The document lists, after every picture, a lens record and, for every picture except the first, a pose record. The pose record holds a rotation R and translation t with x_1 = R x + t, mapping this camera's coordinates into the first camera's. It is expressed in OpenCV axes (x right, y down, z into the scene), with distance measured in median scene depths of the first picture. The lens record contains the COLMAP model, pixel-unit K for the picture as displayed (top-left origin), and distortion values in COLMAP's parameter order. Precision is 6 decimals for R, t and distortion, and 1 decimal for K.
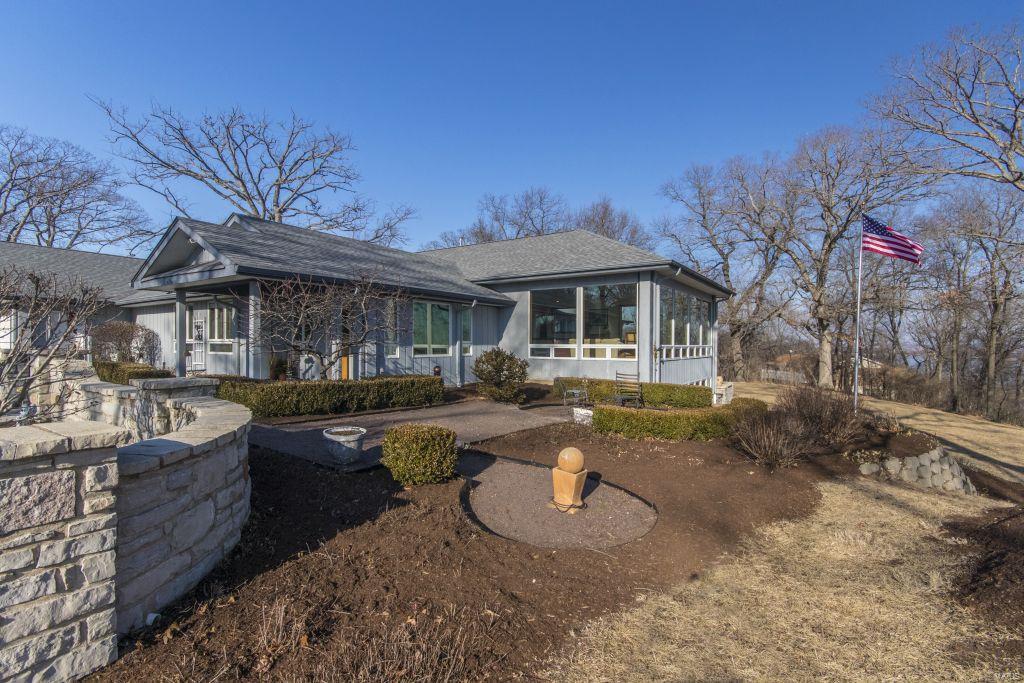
lens RADIAL K [[481.8, 0, 507.4], [0, 481.8, 344.5], [0, 0, 1]] dist [0.006290, 0.000269]
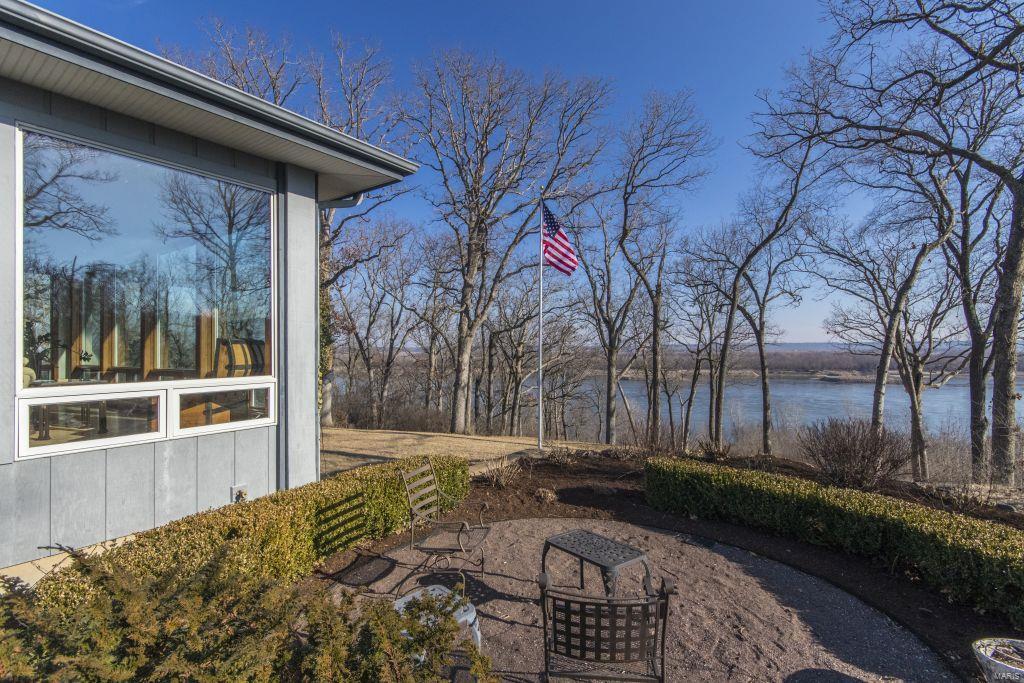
lens RADIAL K [[481.8, 0, 507.4], [0, 481.8, 344.5], [0, 0, 1]] dist [0.006290, 0.000269]
pose [[0.024004, 0.001477, 0.999711, -0.054300], [0.009142, 0.999957, -0.001697, -0.016703], [-0.999670, 0.009180, 0.023989, 0.709570]]
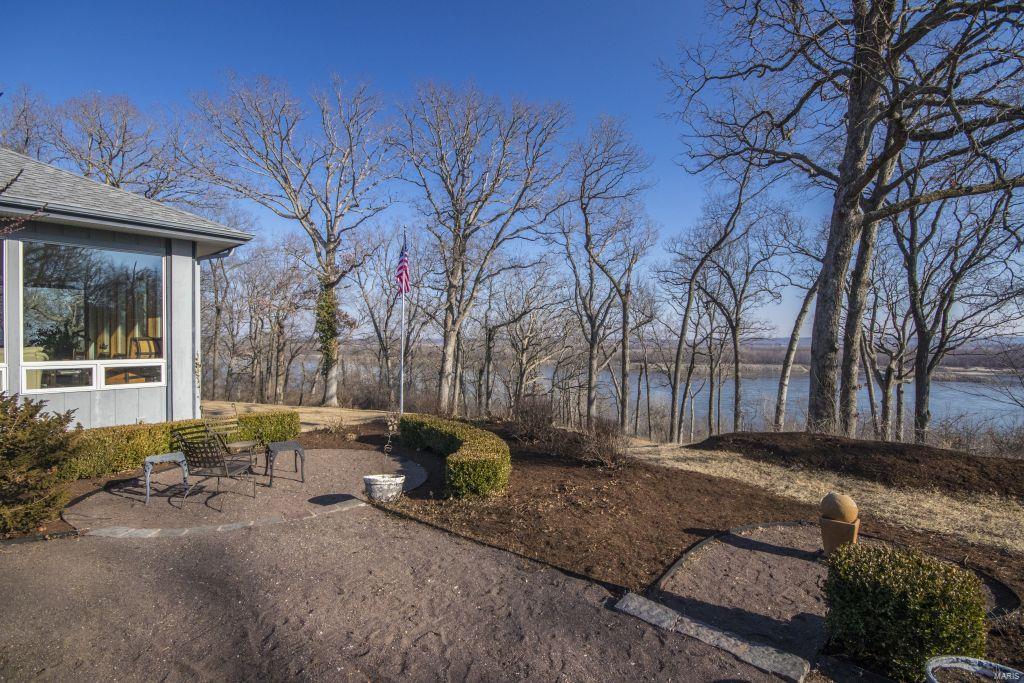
lens RADIAL K [[473.5, 0, 507.6], [0, 473.5, 345.0], [0, 0, 1]] dist [0.000082, -0.000187]
pose [[0.114907, -0.015245, 0.993259, -0.228763], [0.002445, 0.999884, 0.015064, -0.021079], [-0.993373, 0.000698, 0.114931, 0.434606]]
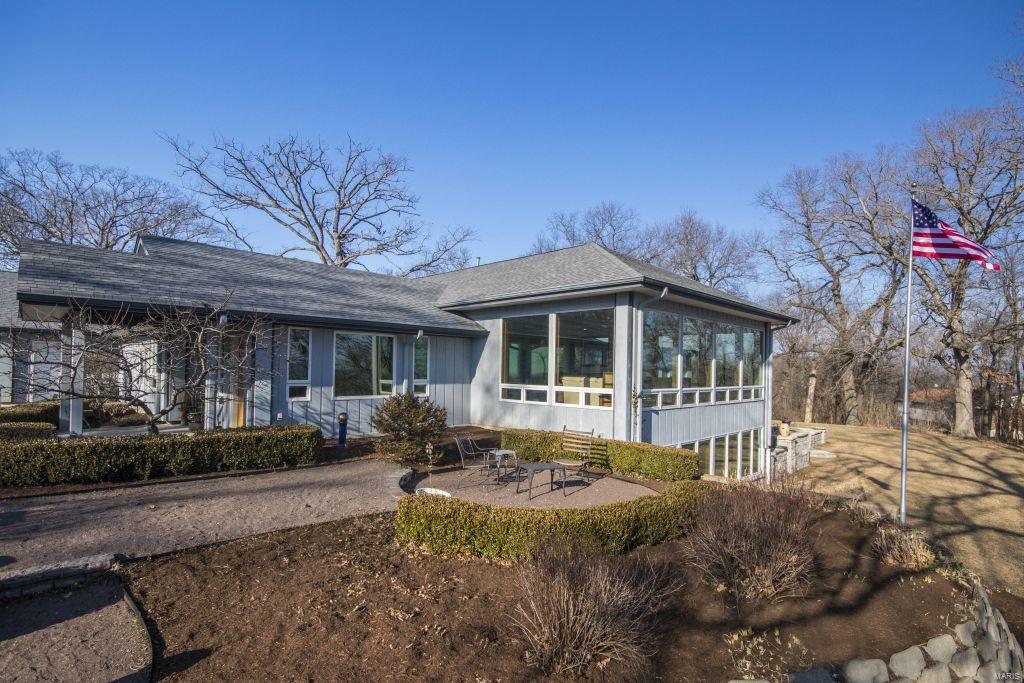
lens RADIAL K [[496.2, 0, 529.7], [0, 496.2, 360.8], [0, 0, 1]] dist [0.002210, 0.000108]
pose [[0.985281, 0.010122, -0.170641, 0.233298], [-0.013368, 0.999751, -0.017887, -0.024277], [0.170418, 0.019905, 0.985171, 0.177233]]
